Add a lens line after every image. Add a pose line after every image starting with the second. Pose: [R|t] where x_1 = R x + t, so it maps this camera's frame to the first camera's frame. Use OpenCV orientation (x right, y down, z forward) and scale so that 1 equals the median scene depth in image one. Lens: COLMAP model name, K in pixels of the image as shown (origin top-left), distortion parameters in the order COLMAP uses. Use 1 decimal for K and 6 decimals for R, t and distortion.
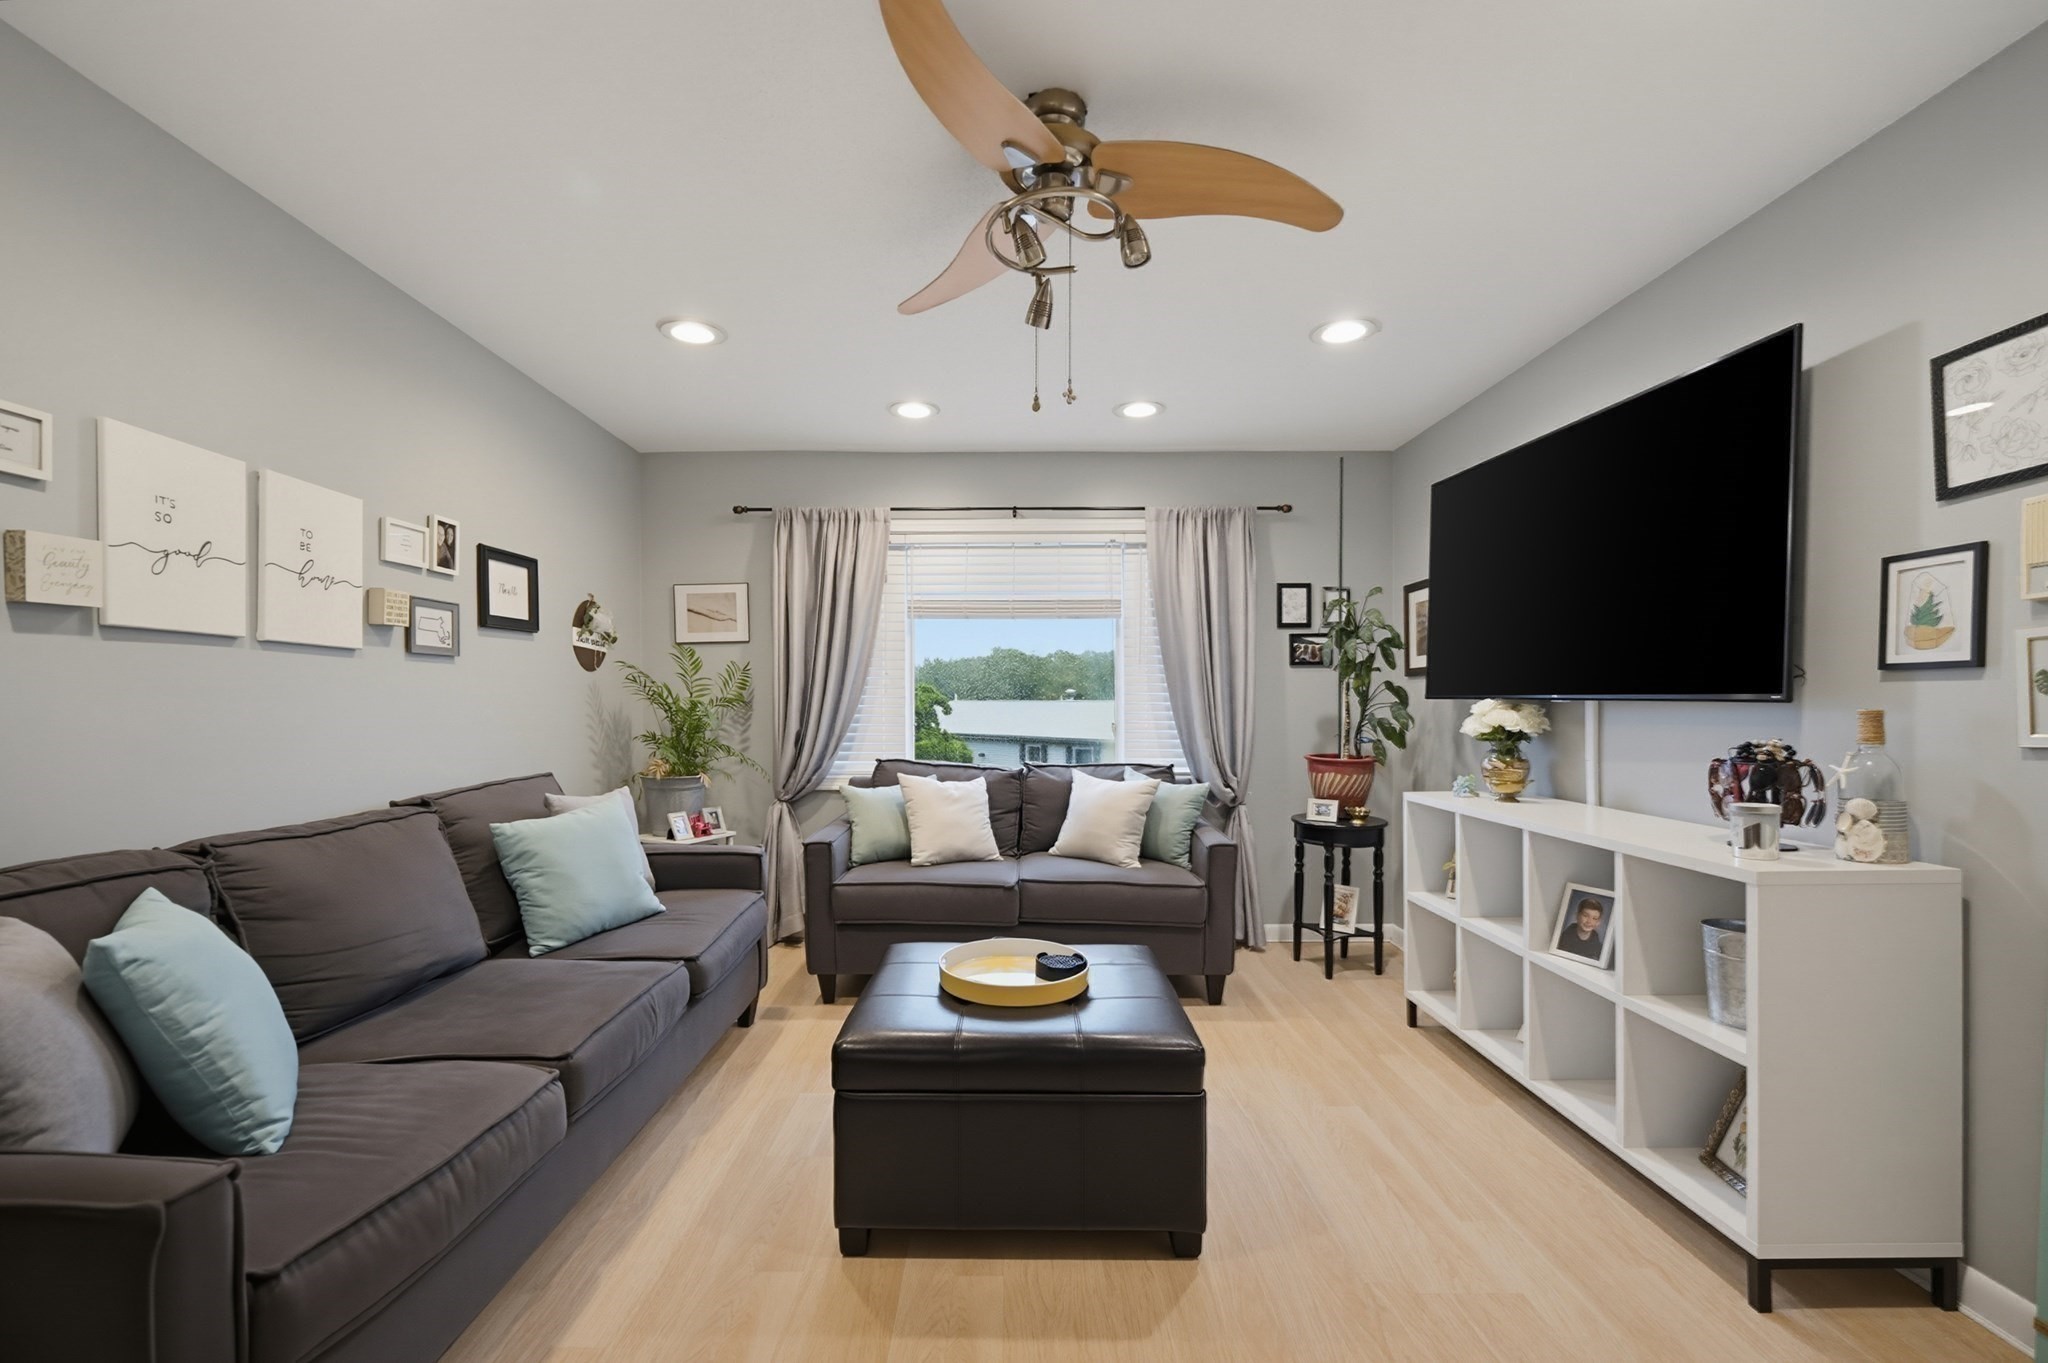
lens RADIAL K [[848.1, 0, 1008.6], [0, 848.1, 708.7], [0, 0, 1]] dist [-0.001126, 0.000184]
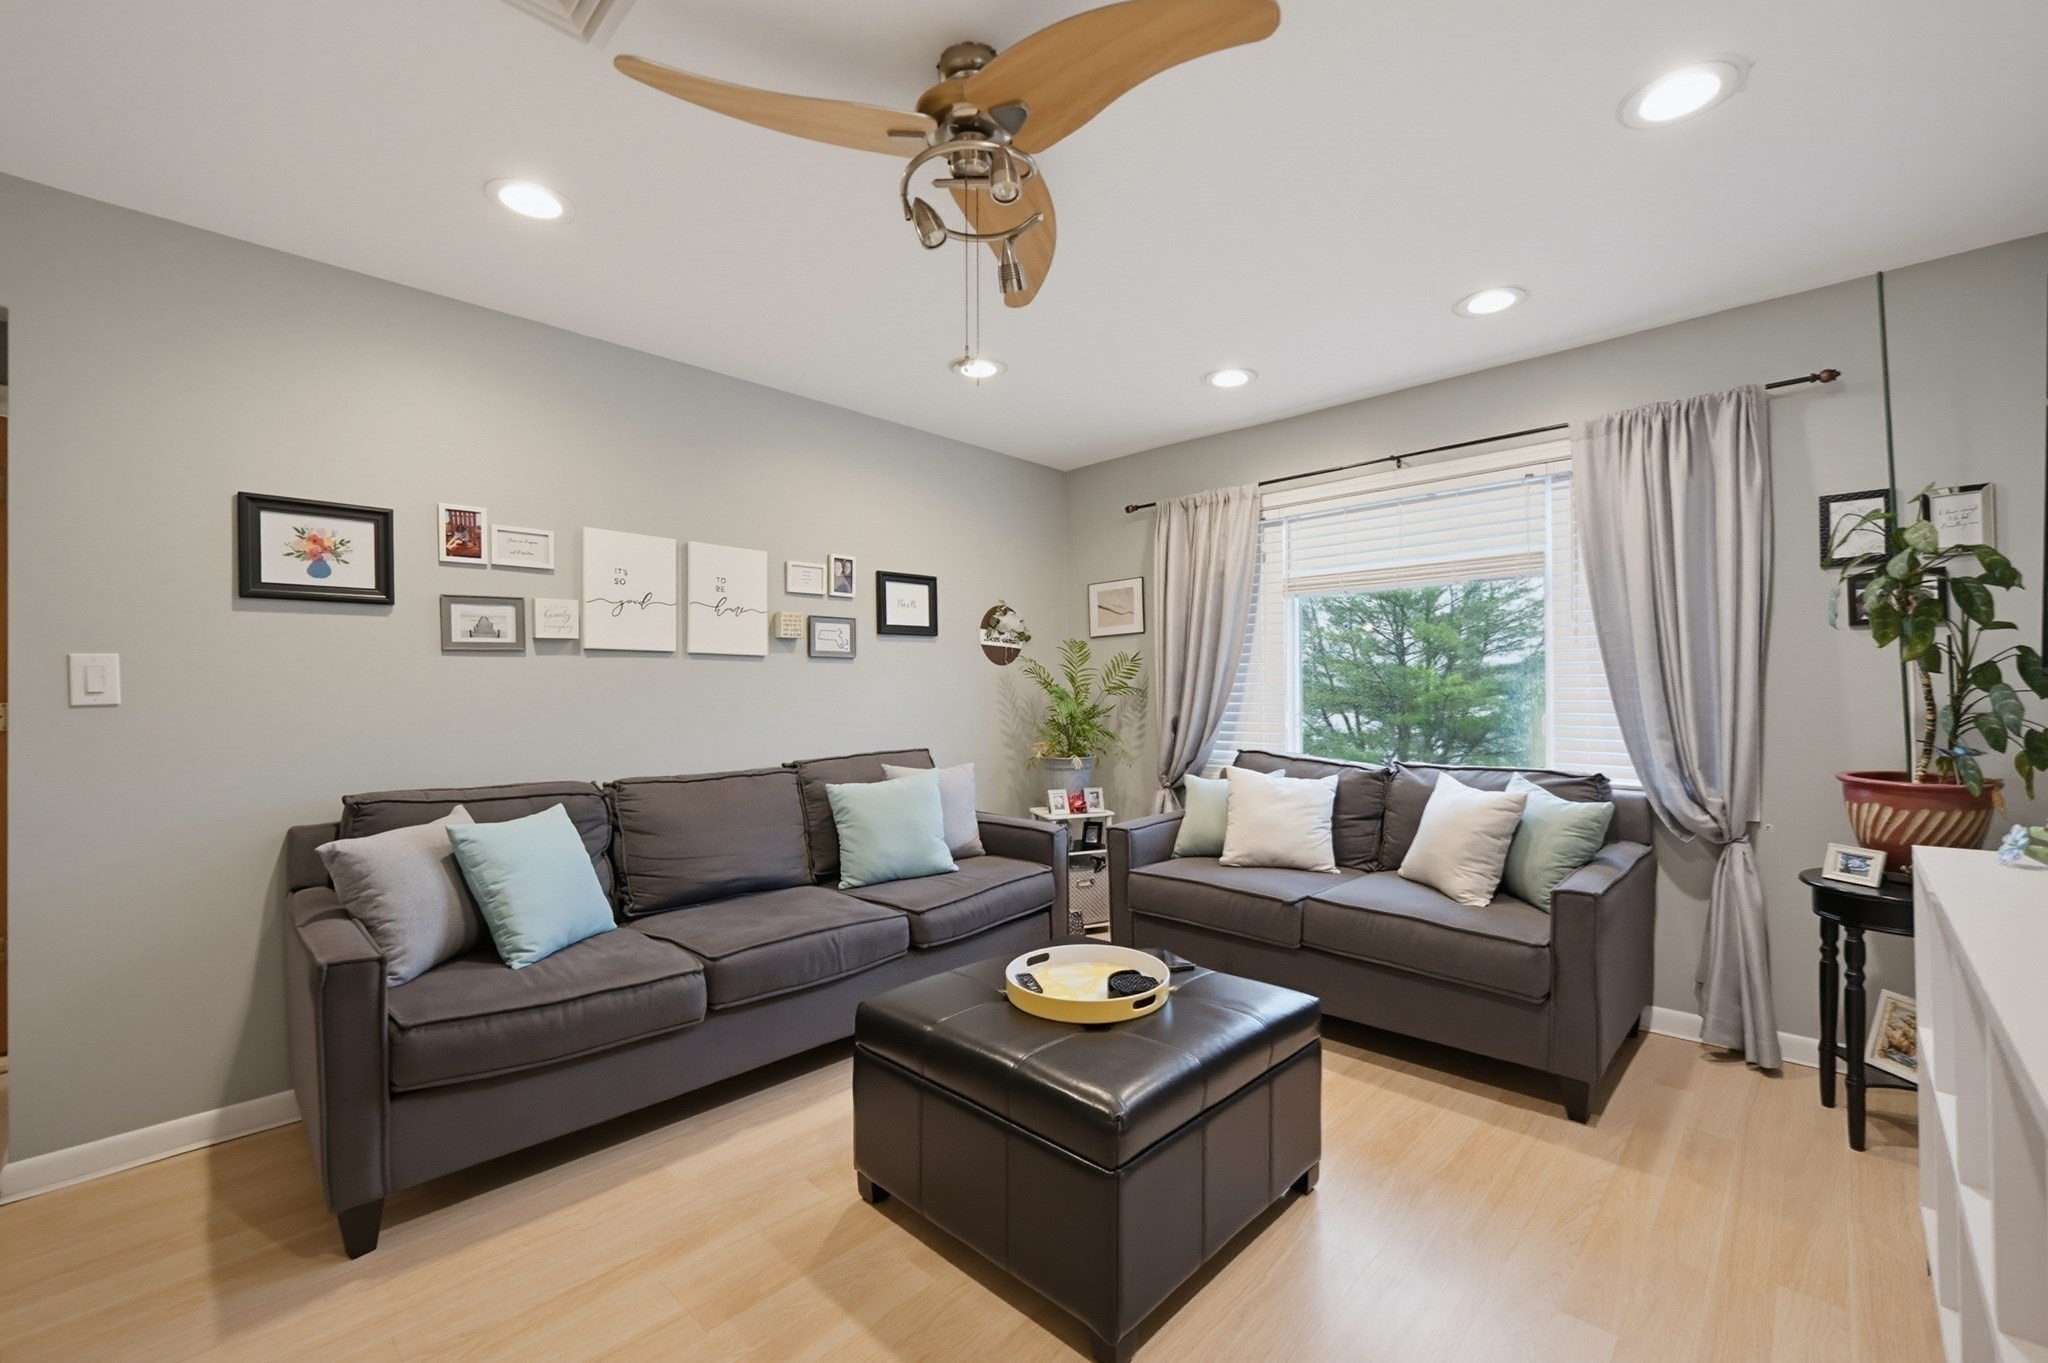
lens RADIAL K [[847.3, 0, 1059.1], [0, 847.3, 688.2], [0, 0, 1]] dist [-0.002300, -0.000160]
pose [[0.738961, -0.007256, -0.673709, 0.376140], [0.001401, 0.999956, -0.009233, -0.000914], [0.673747, 0.005879, 0.738939, 0.183624]]
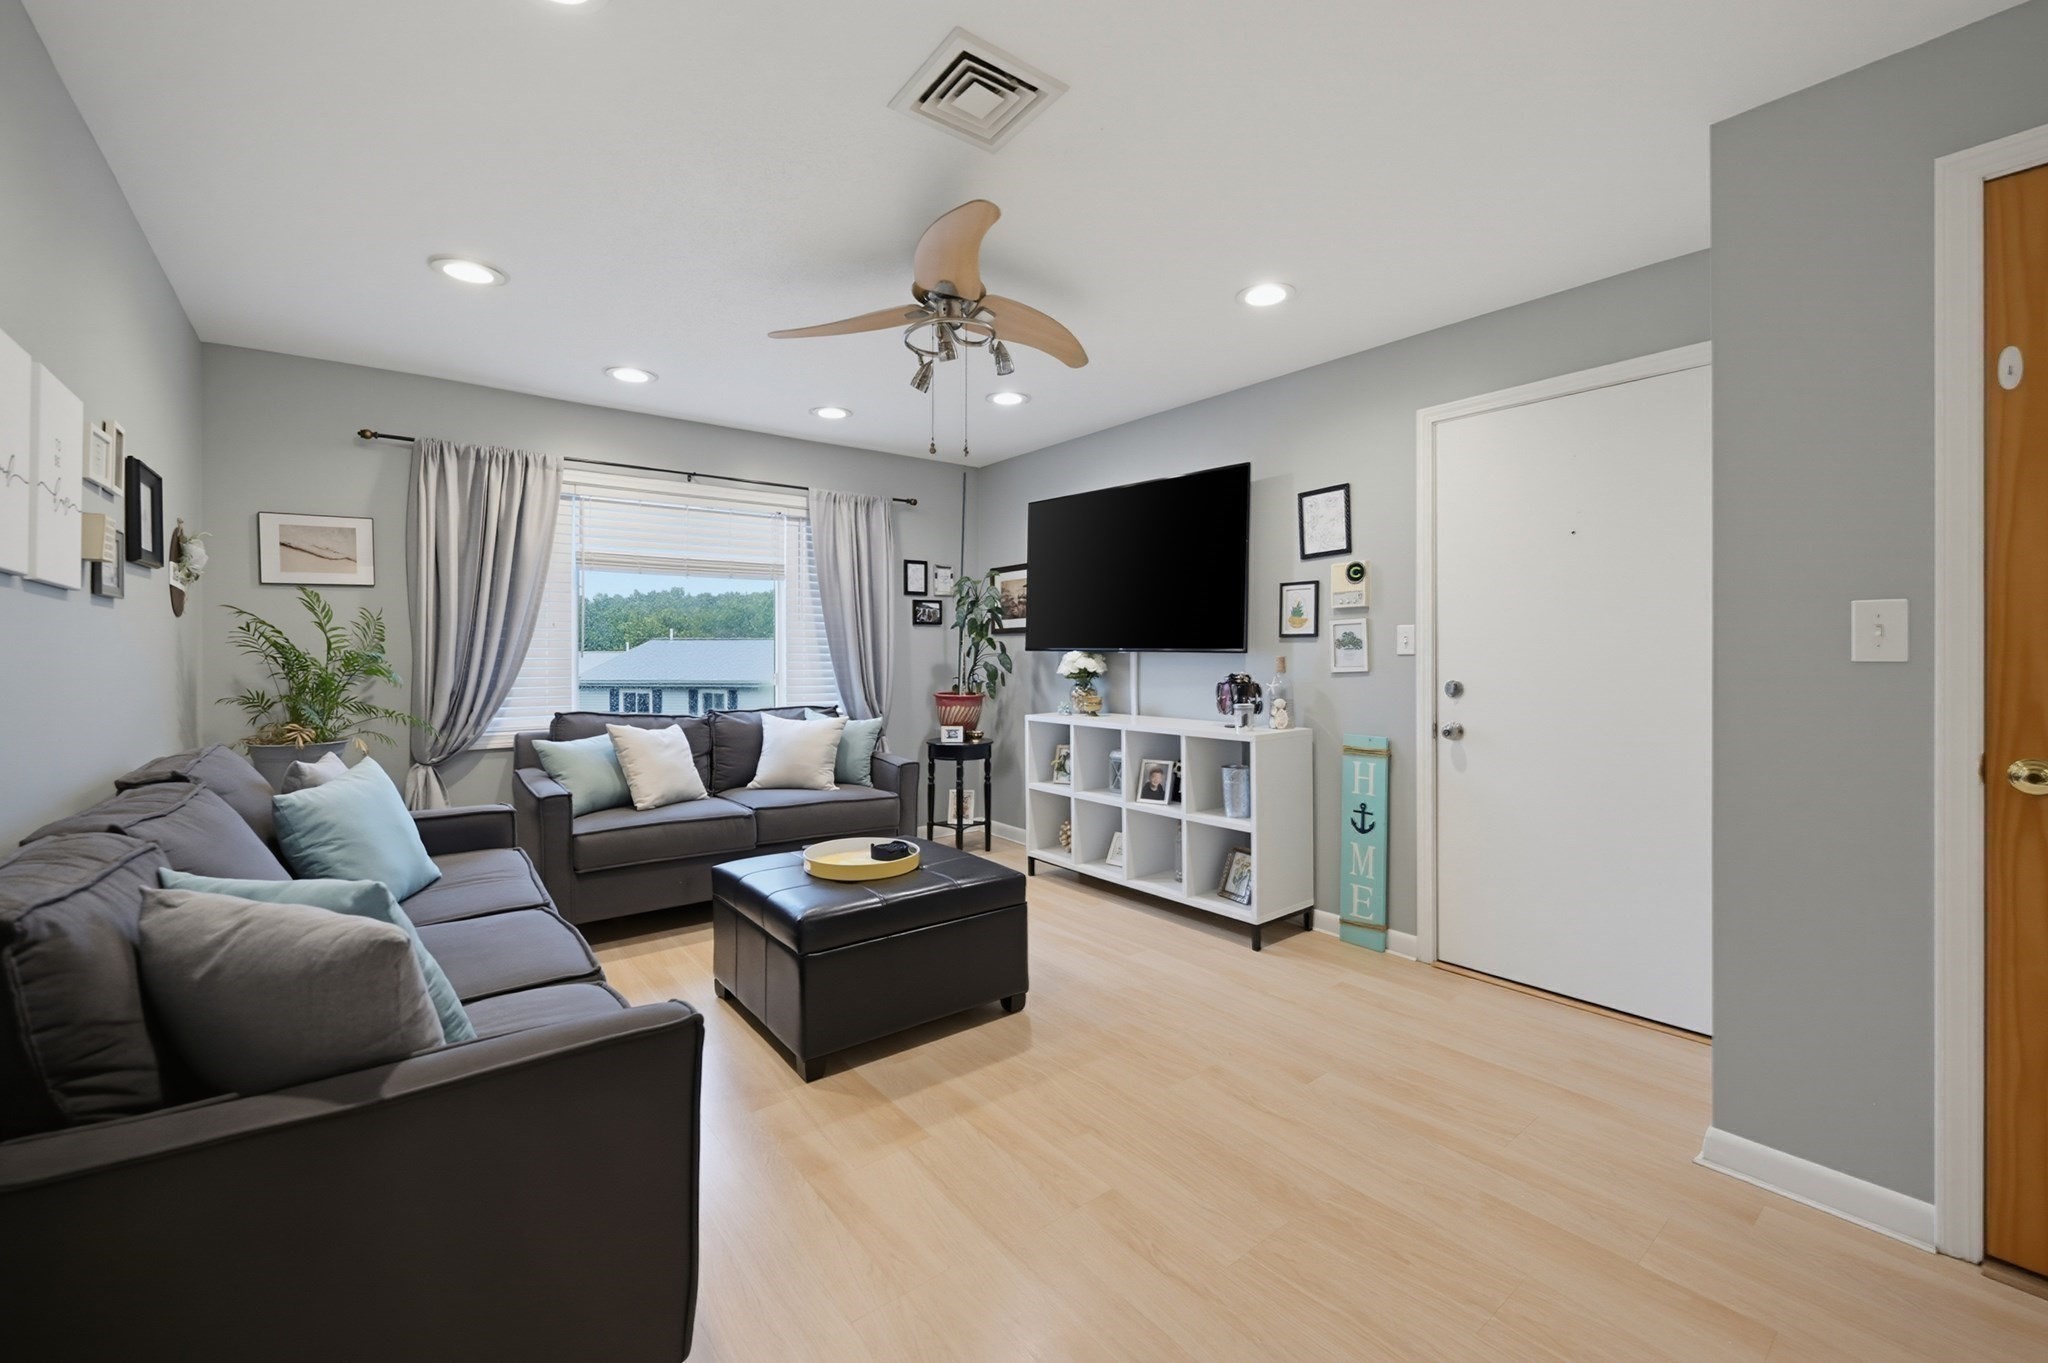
lens RADIAL K [[837.5, 0, 1035.3], [0, 837.5, 653.7], [0, 0, 1]] dist [-0.001973, -0.000206]
pose [[0.778563, -0.003004, 0.627559, -0.370468], [0.007241, 0.999965, -0.004196, -0.000567], [-0.627524, 0.007811, 0.778558, -0.112483]]
